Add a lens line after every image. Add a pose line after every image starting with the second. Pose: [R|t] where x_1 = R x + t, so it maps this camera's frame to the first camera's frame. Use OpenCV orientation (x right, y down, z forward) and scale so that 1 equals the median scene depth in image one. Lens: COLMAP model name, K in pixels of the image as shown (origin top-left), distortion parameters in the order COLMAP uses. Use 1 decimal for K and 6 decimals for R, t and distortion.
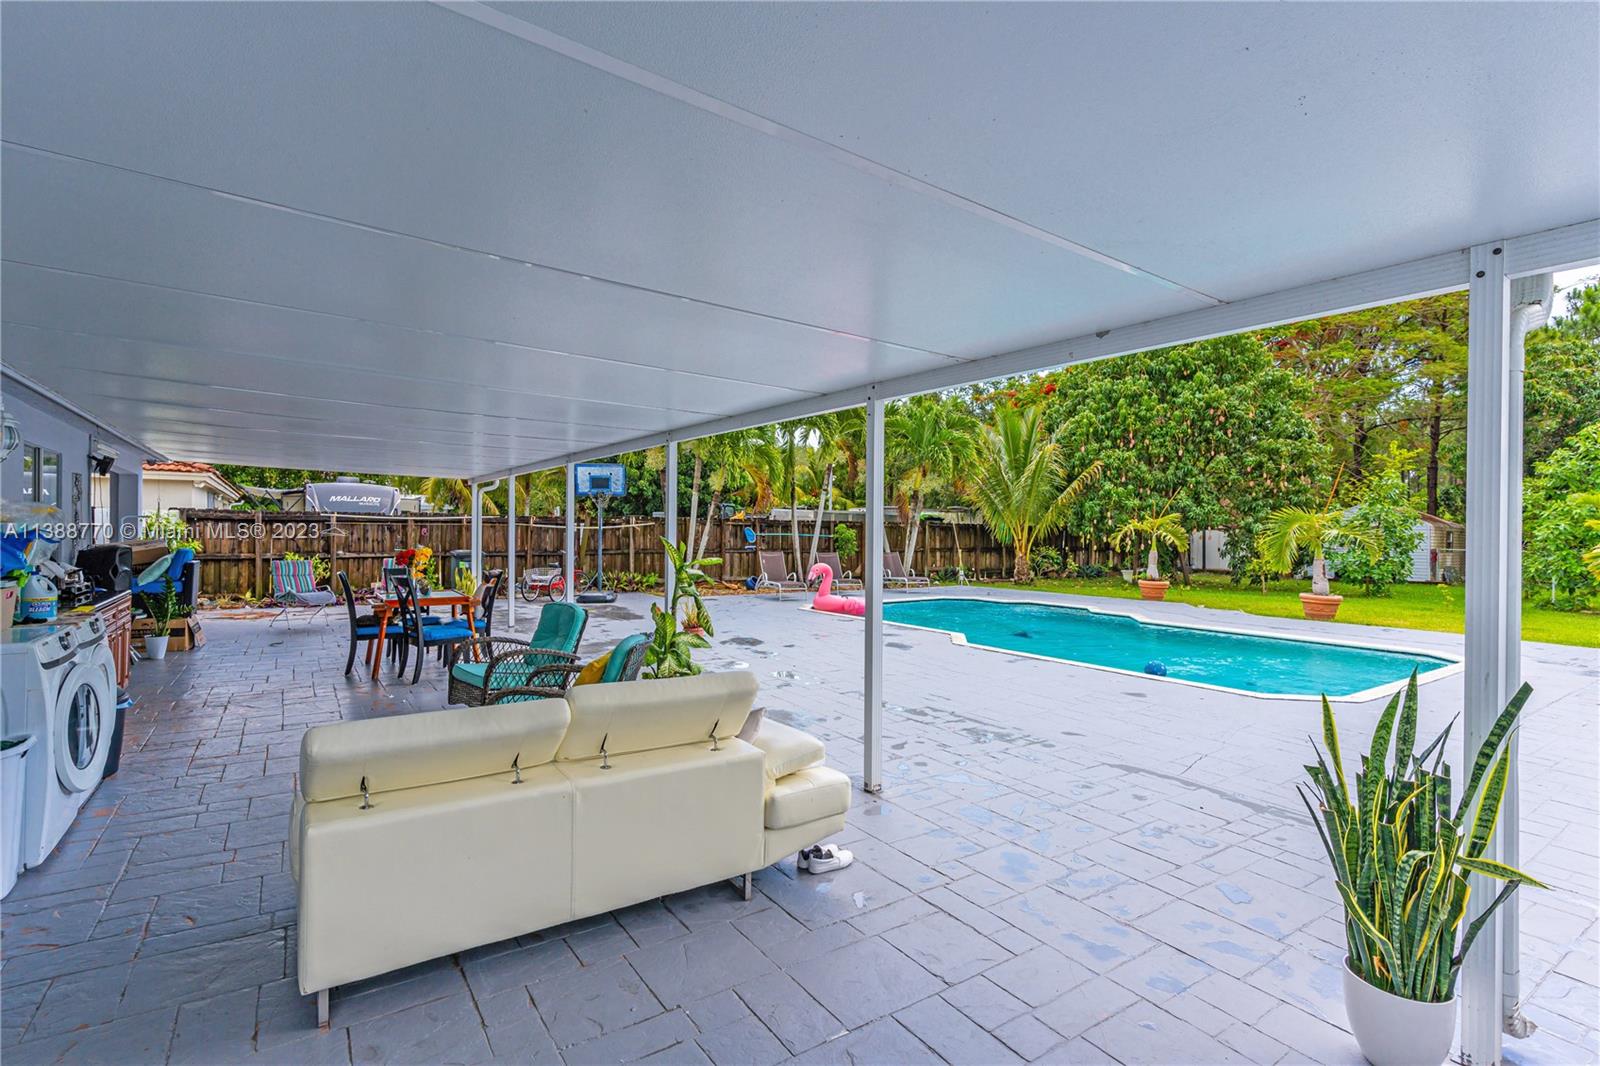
lens RADIAL K [[767.0, 0, 801.1], [0, 767.0, 533.9], [0, 0, 1]] dist [-0.001138, 0.000643]
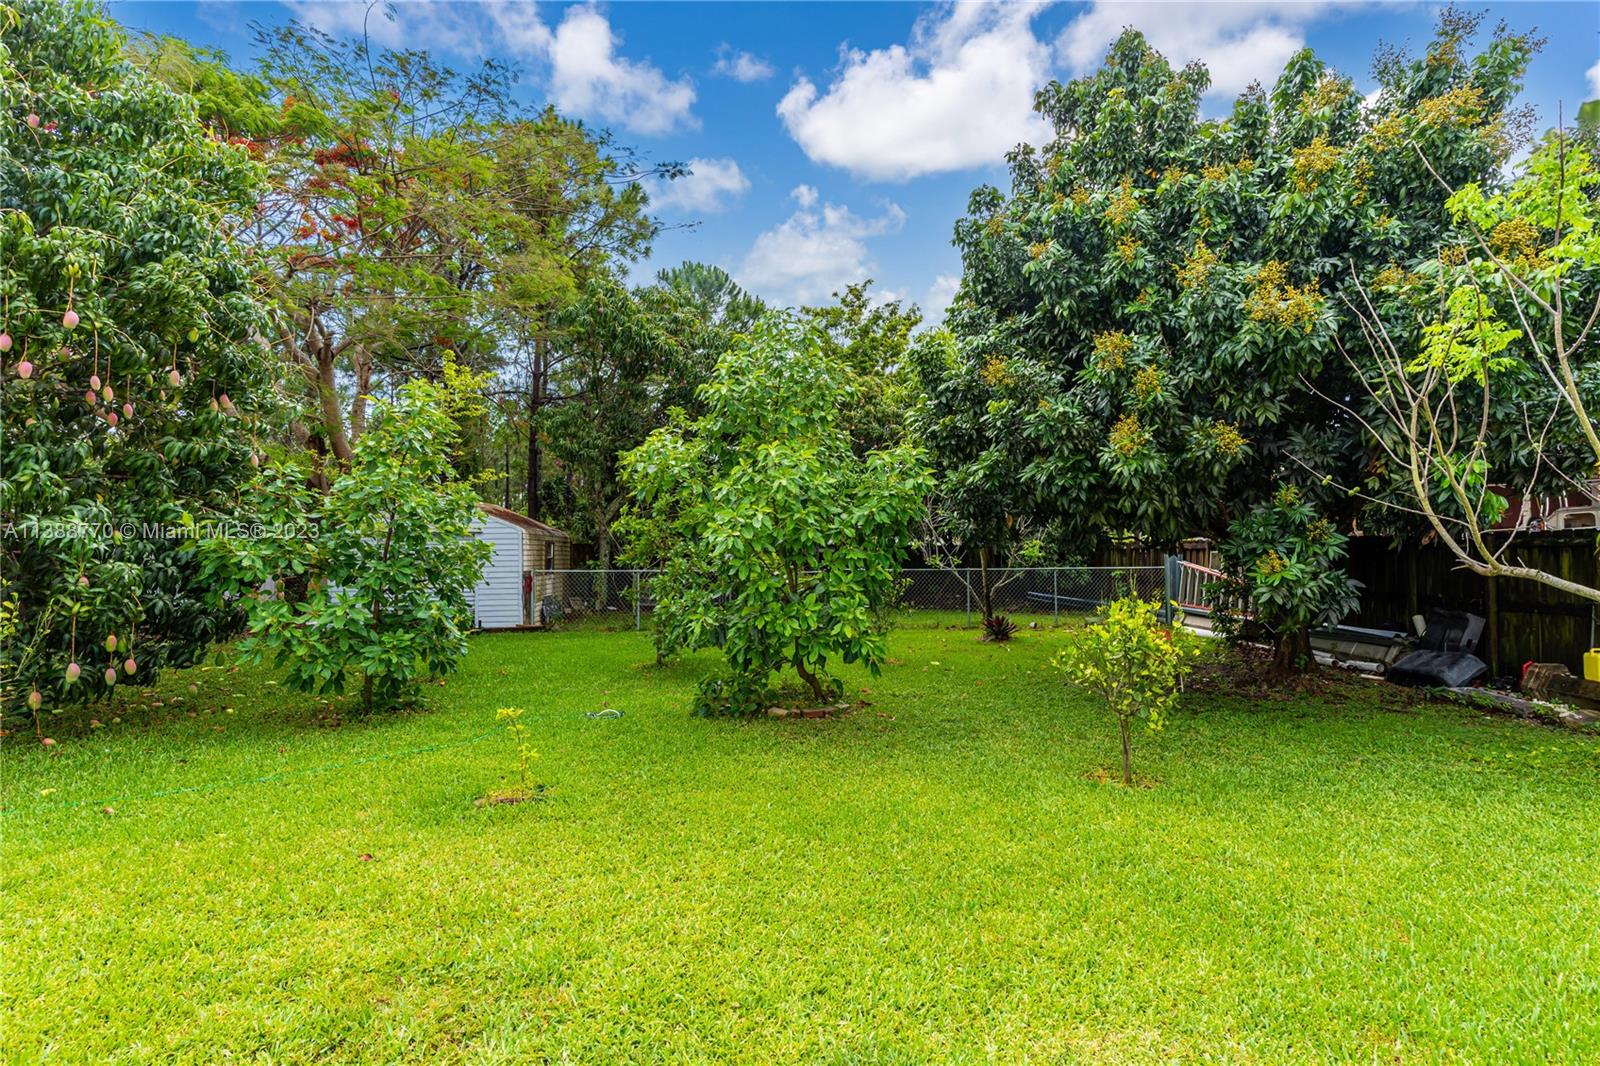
lens RADIAL K [[811.3, 0, 802.9], [0, 811.3, 533.5], [0, 0, 1]] dist [-0.004370, -0.000529]
pose [[0.547323, 0.001355, 0.836920, 0.408694], [0.015521, 0.999810, -0.011769, 0.001329], [-0.836777, 0.019431, 0.547198, 0.467989]]
